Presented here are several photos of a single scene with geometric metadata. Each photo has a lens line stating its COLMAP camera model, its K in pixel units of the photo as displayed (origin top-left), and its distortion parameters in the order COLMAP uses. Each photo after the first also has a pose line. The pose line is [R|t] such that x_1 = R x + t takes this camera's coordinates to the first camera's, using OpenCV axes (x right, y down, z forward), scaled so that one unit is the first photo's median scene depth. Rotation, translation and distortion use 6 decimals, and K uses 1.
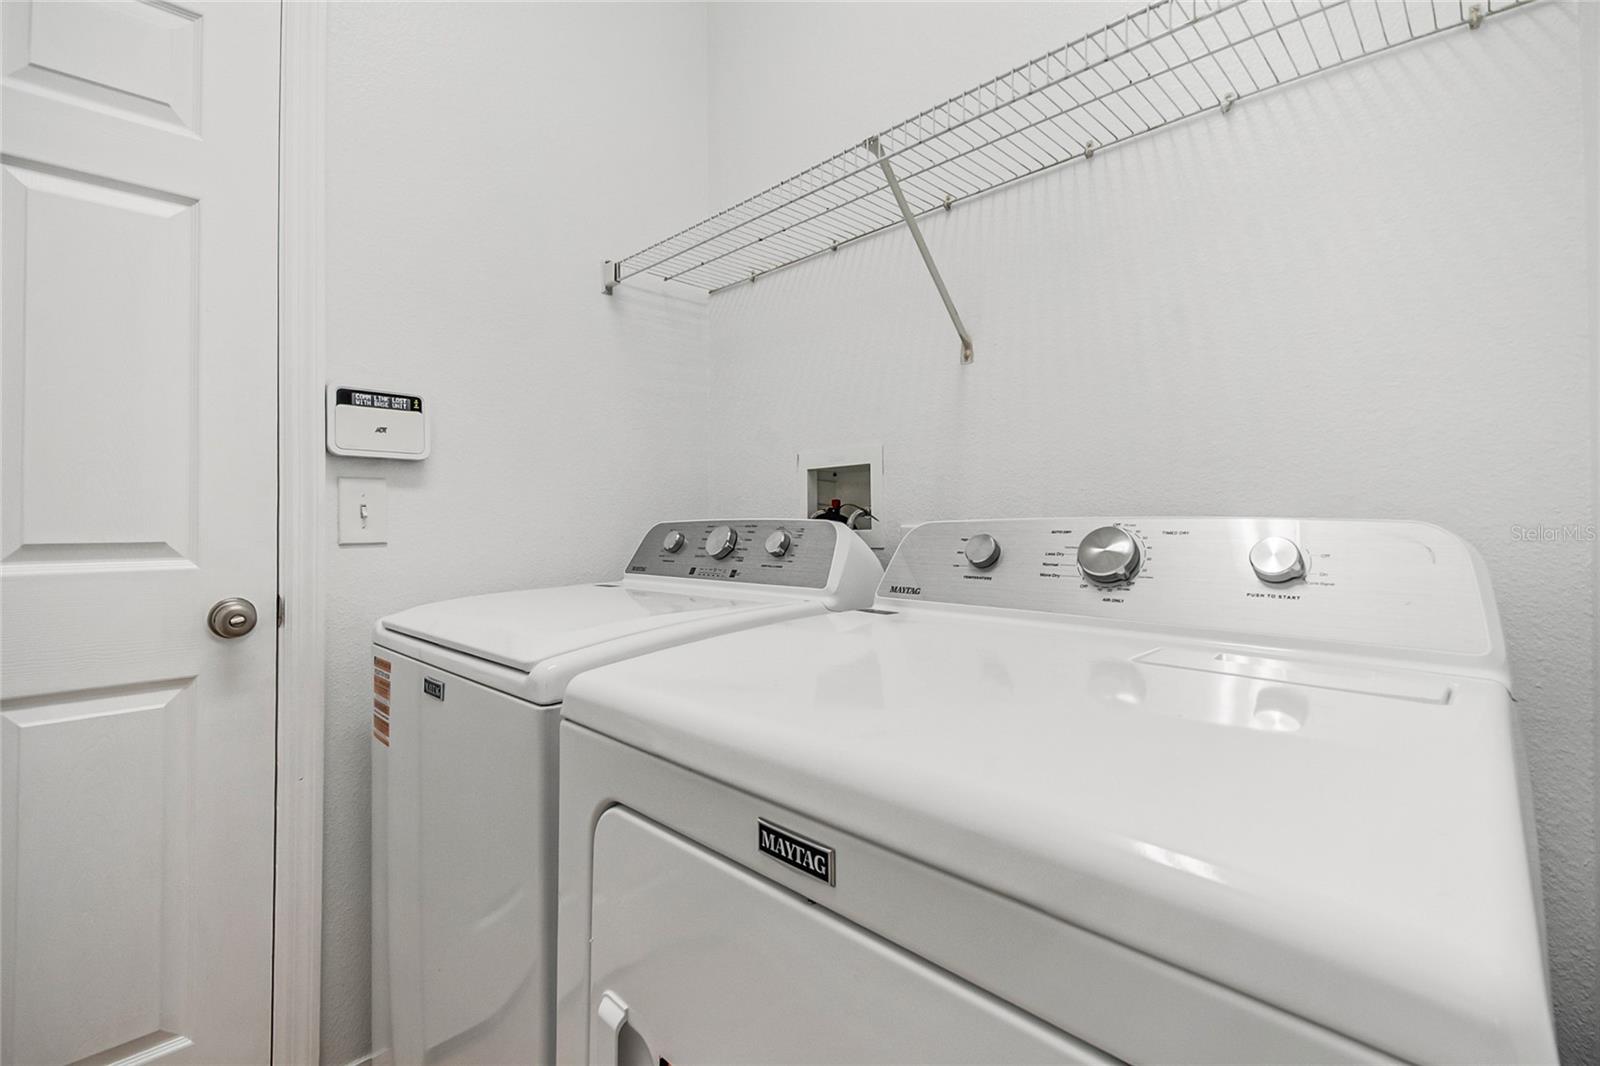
lens RADIAL K [[717.7, 0, 793.9], [0, 717.7, 497.0], [0, 0, 1]] dist [0.142365, 0.000086]
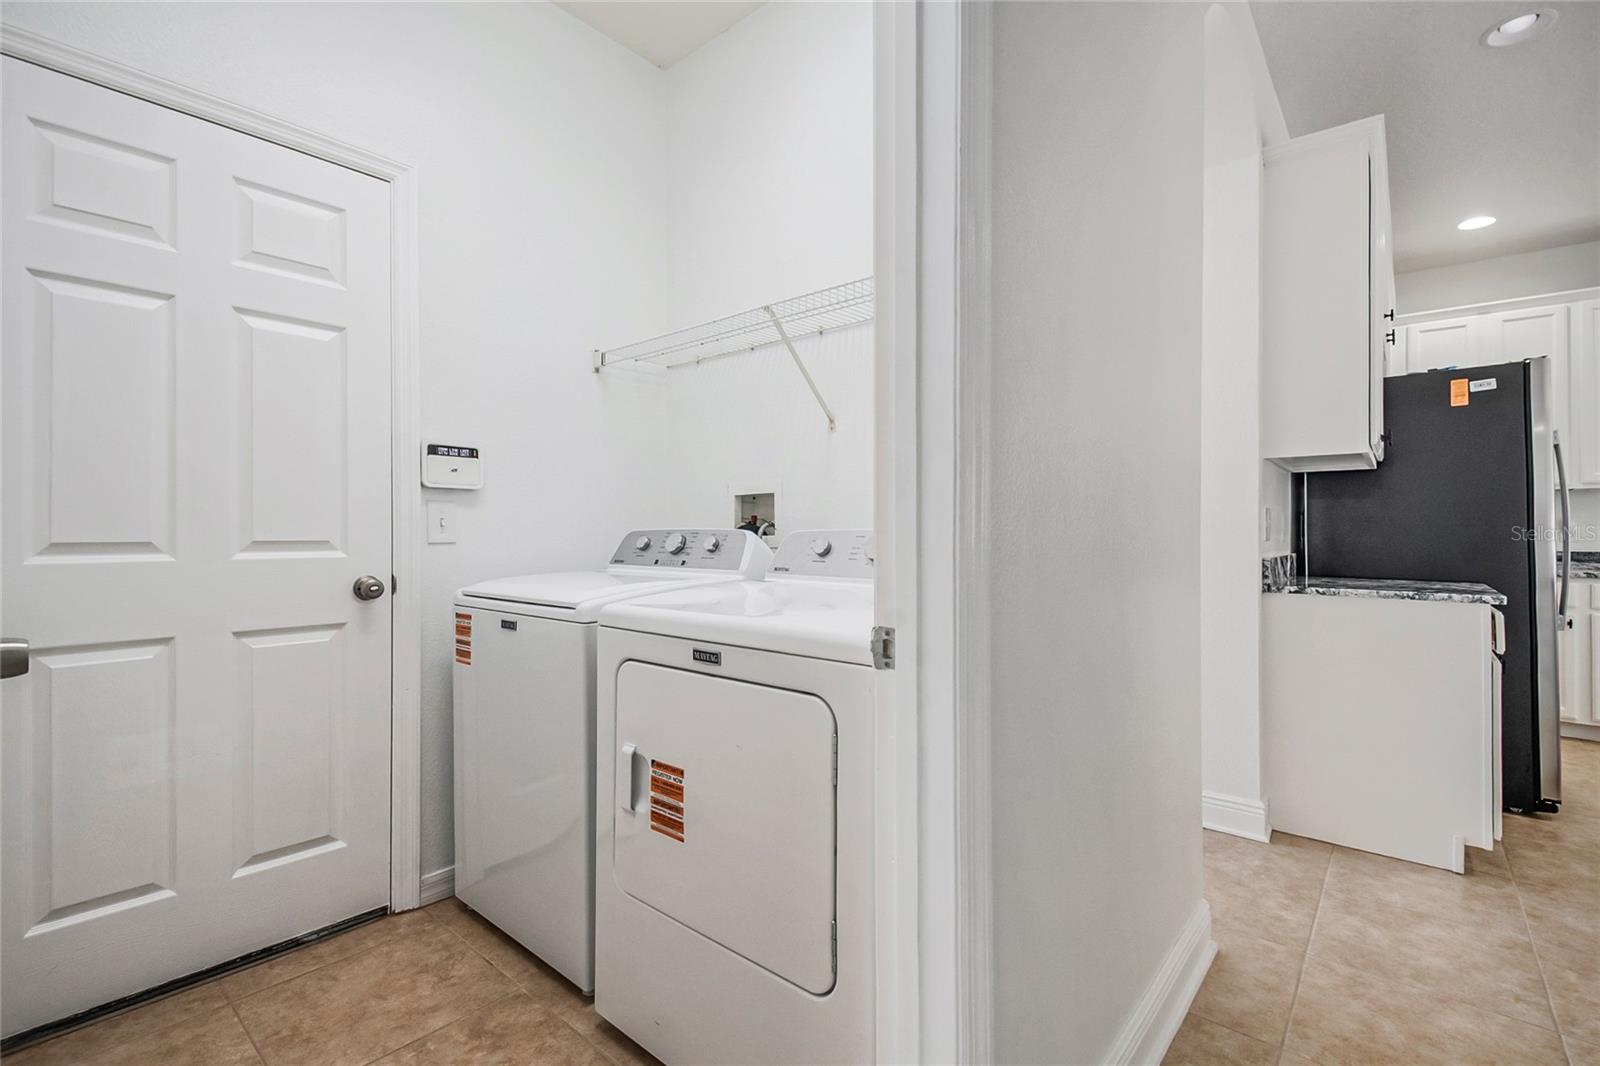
lens RADIAL K [[705.6, 0, 829.7], [0, 705.6, 529.6], [0, 0, 1]] dist [0.063935, -0.000074]
pose [[0.993034, 0.003855, 0.117765, 0.052166], [-0.008118, 0.999328, 0.035749, -0.025405], [-0.117548, -0.036456, 0.992398, -0.581851]]
